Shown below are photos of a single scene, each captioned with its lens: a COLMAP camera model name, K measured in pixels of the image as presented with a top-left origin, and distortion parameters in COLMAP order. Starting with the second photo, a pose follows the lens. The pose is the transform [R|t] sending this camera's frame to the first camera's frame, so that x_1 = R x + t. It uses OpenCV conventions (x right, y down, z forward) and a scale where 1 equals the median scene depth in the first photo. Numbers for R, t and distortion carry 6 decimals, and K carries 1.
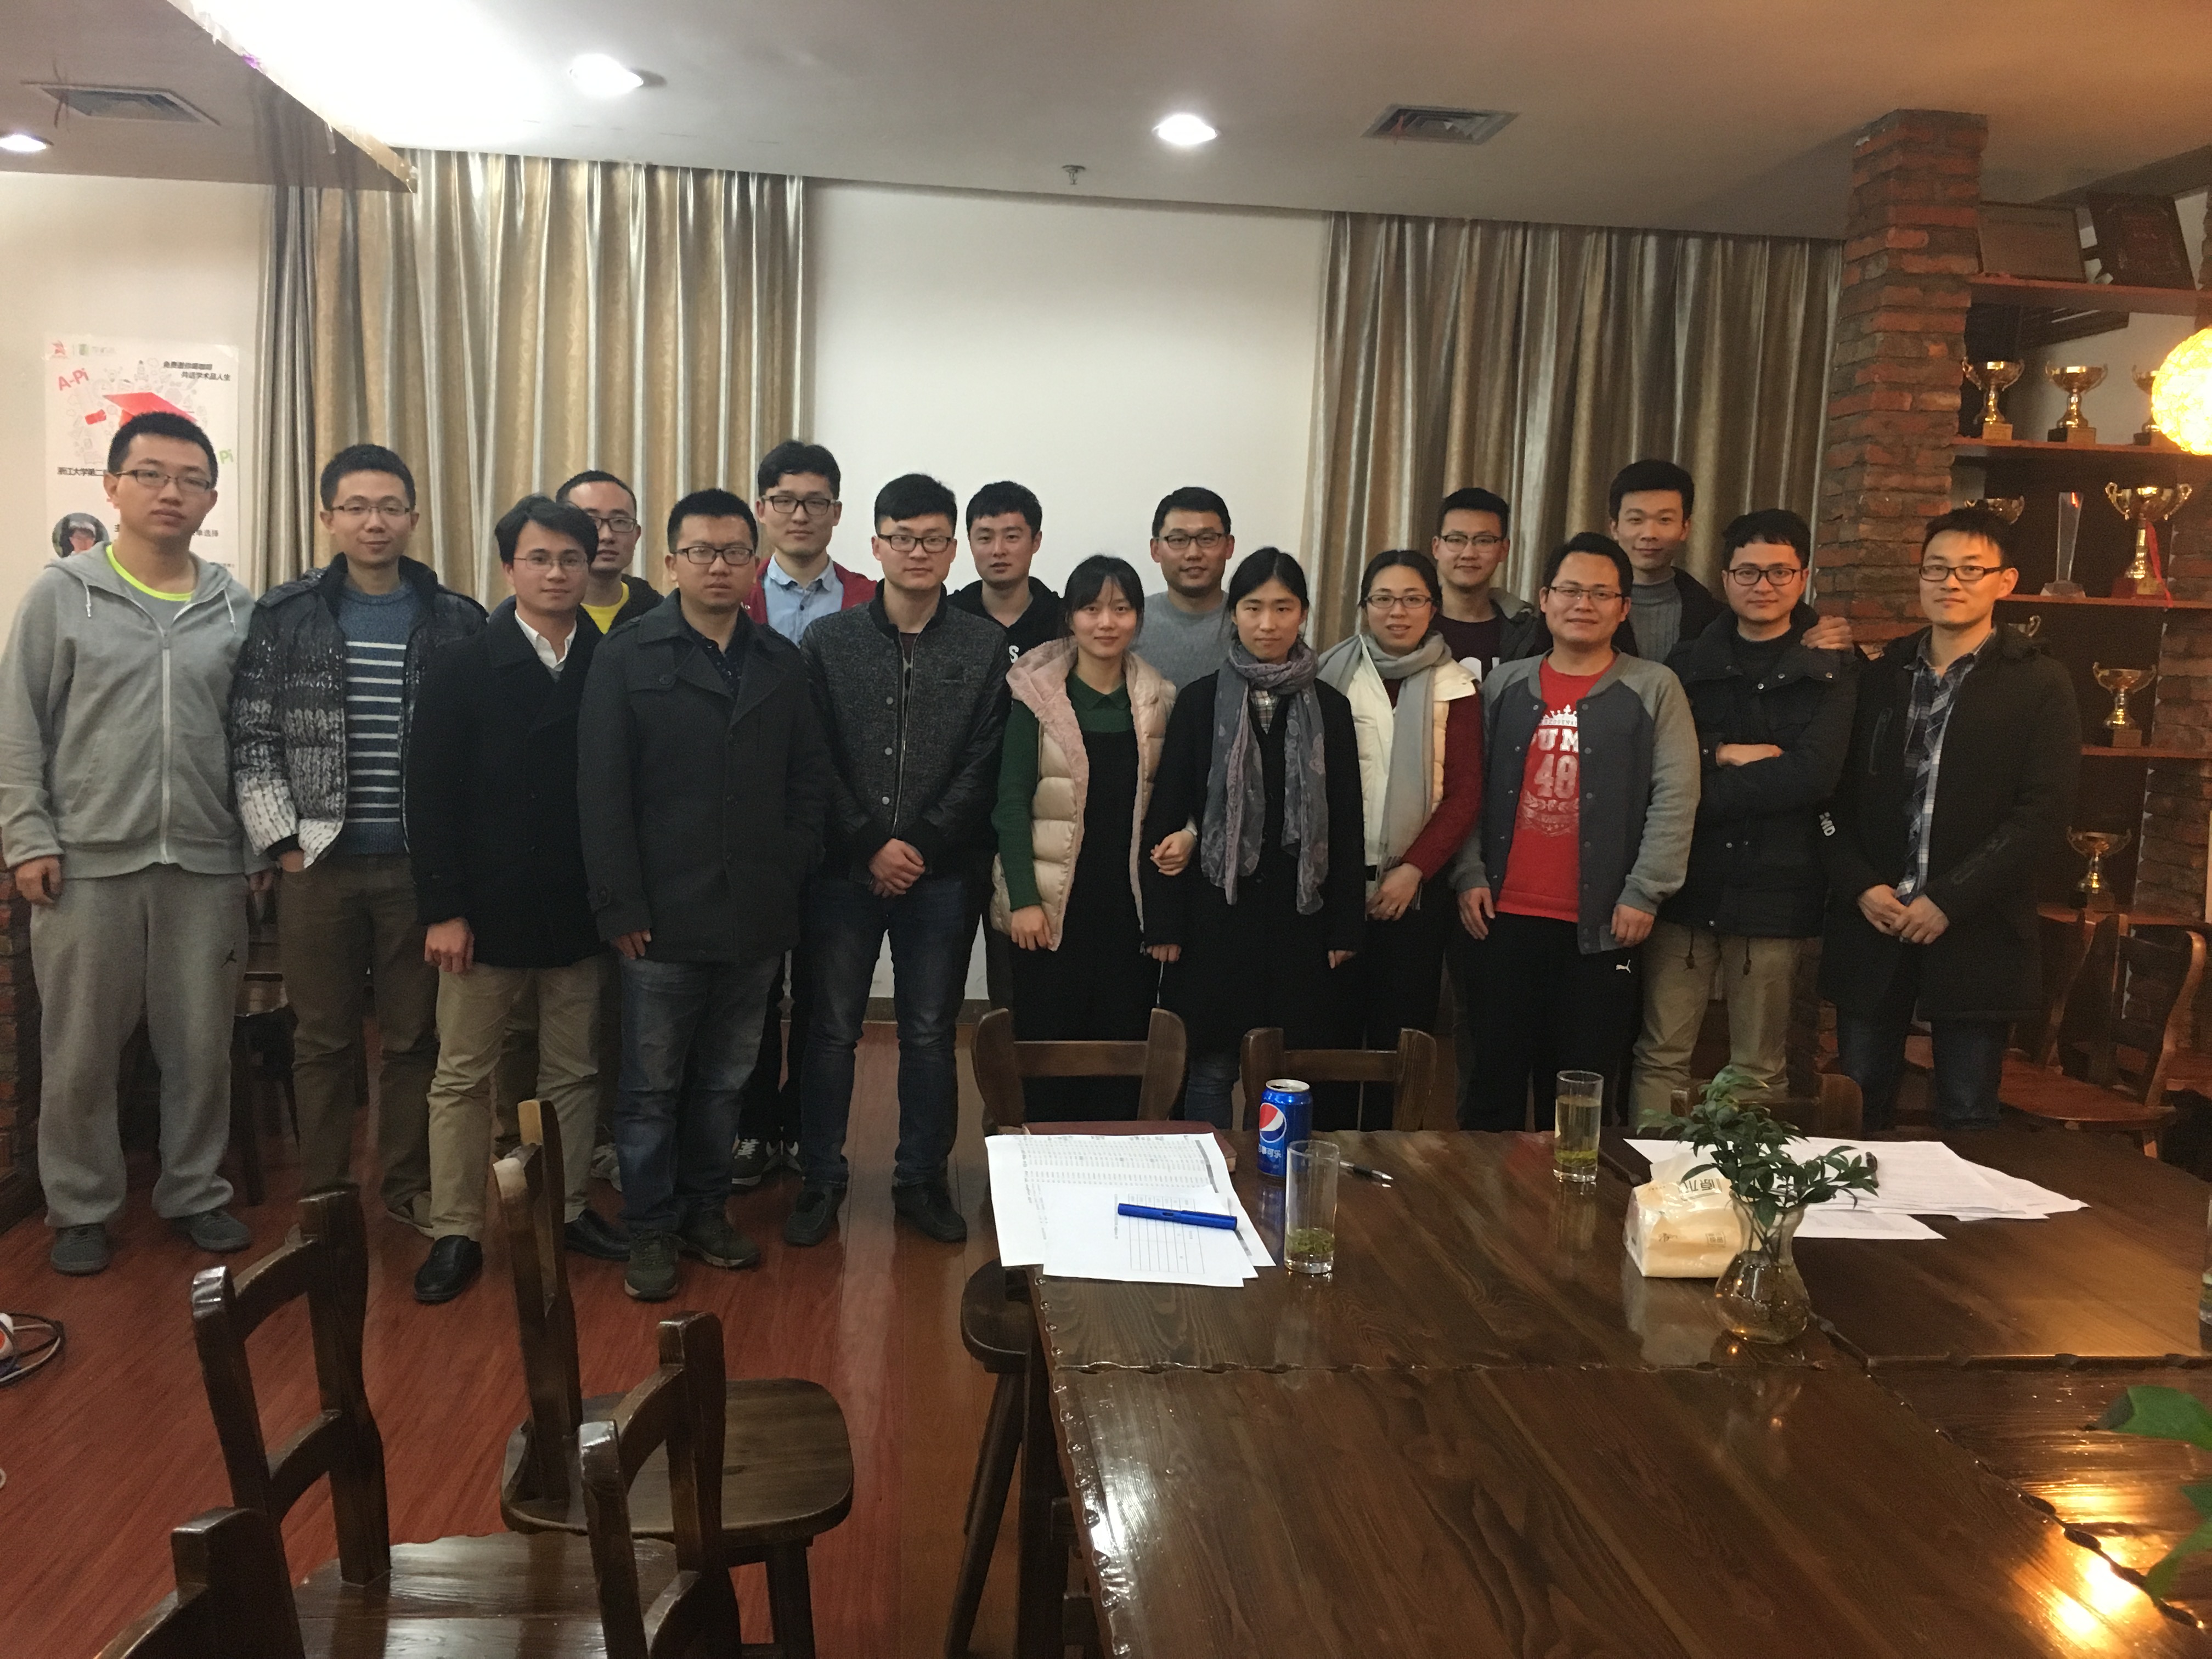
lens RADIAL K [[1861.7, 0, 1100.1], [0, 1861.7, 785.8], [0, 0, 1]] dist [0.046633, -0.008490]
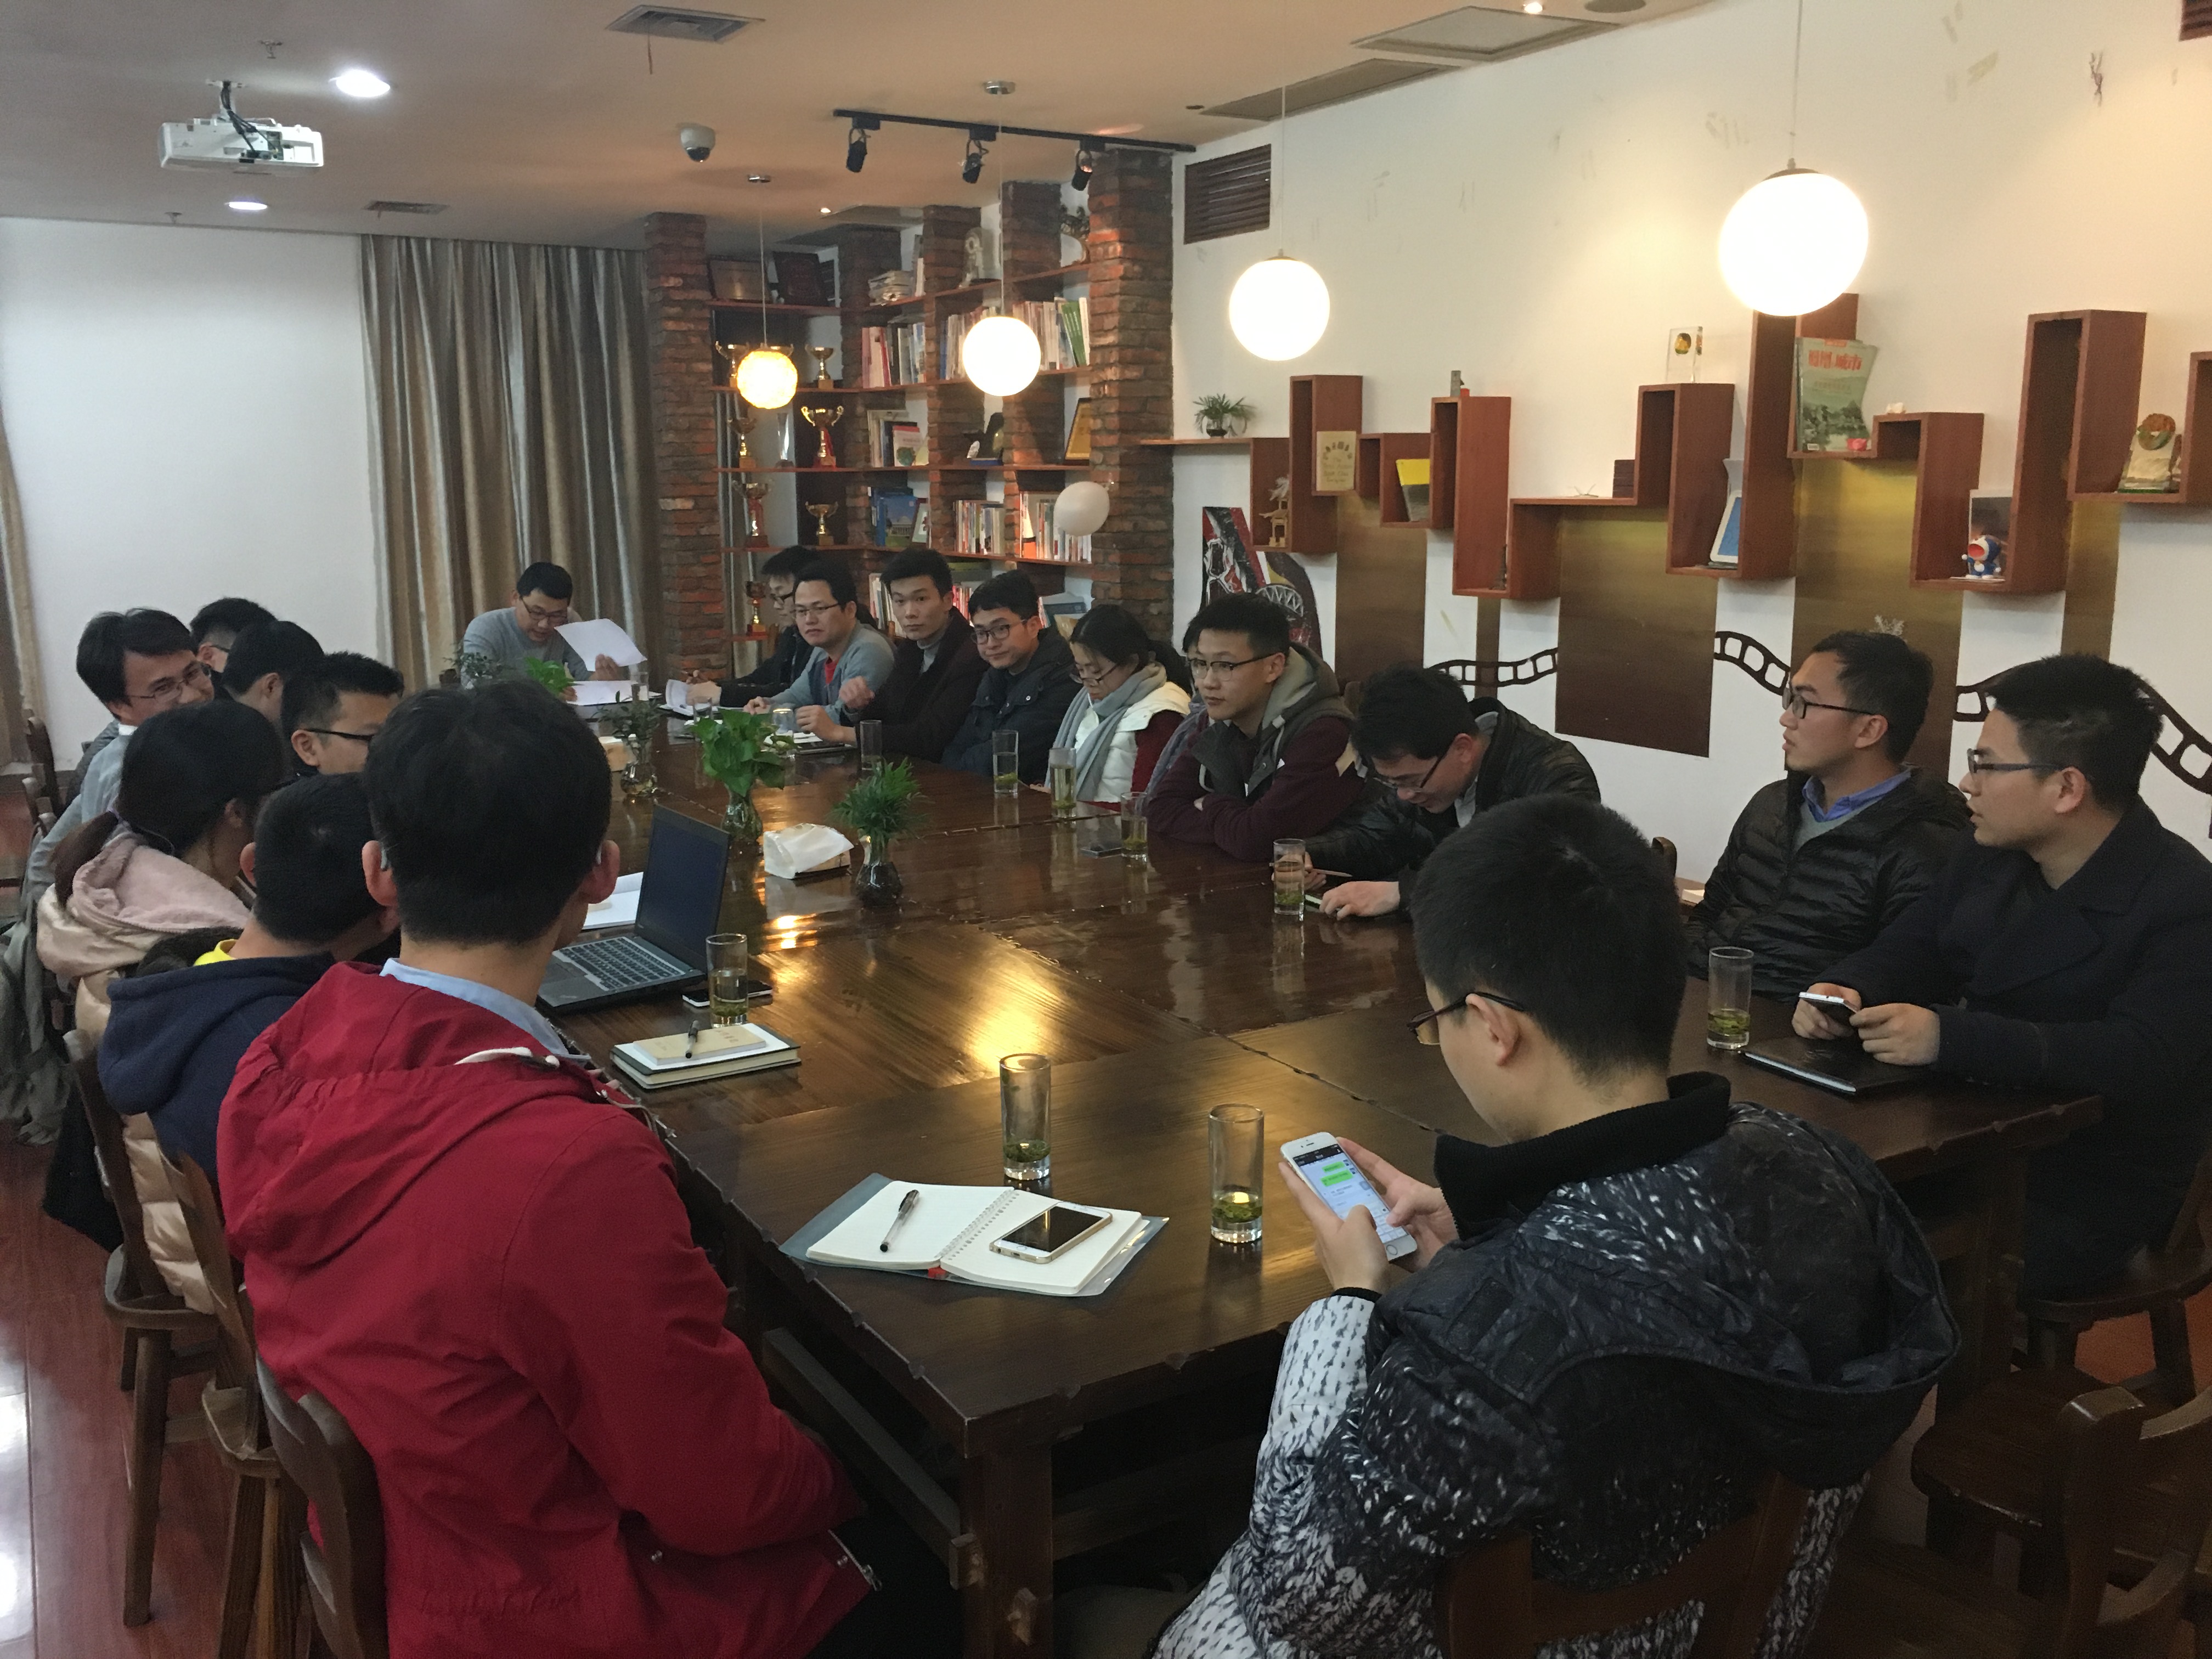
lens RADIAL K [[1861.7, 0, 1100.1], [0, 1861.7, 785.8], [0, 0, 1]] dist [0.046633, -0.008490]
pose [[0.915959, -0.111588, 0.385445, 0.041037], [0.079199, 0.991934, 0.098964, 0.058917], [-0.393379, -0.060120, 0.917409, -0.907383]]
